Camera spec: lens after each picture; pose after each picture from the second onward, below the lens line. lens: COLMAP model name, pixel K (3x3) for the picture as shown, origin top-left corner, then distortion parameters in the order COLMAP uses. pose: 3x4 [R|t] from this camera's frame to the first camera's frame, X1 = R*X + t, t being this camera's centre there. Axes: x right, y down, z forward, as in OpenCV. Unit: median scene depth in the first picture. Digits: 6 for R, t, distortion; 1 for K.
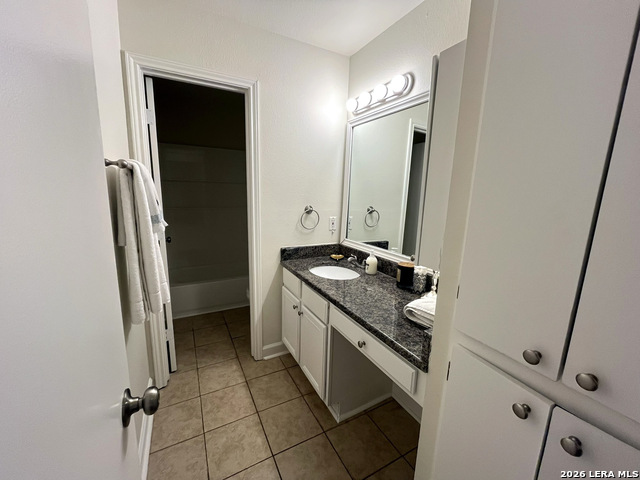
lens RADIAL K [[259.2, 0, 320.0], [0, 259.2, 240.0], [0, 0, 1]] dist [0.000044, 0.000083]
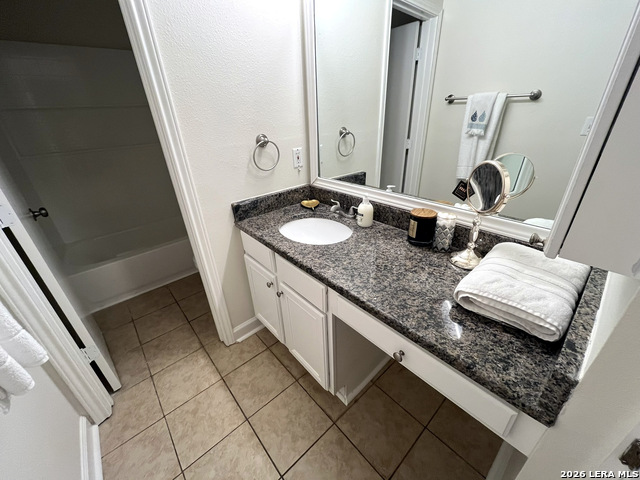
lens RADIAL K [[259.2, 0, 320.0], [0, 259.2, 240.0], [0, 0, 1]] dist [0.000044, 0.000083]
pose [[0.971098, -0.162306, 0.175004, -0.065621], [0.106691, 0.951055, 0.290019, -0.059287], [-0.213510, -0.262966, 0.940884, 0.310785]]
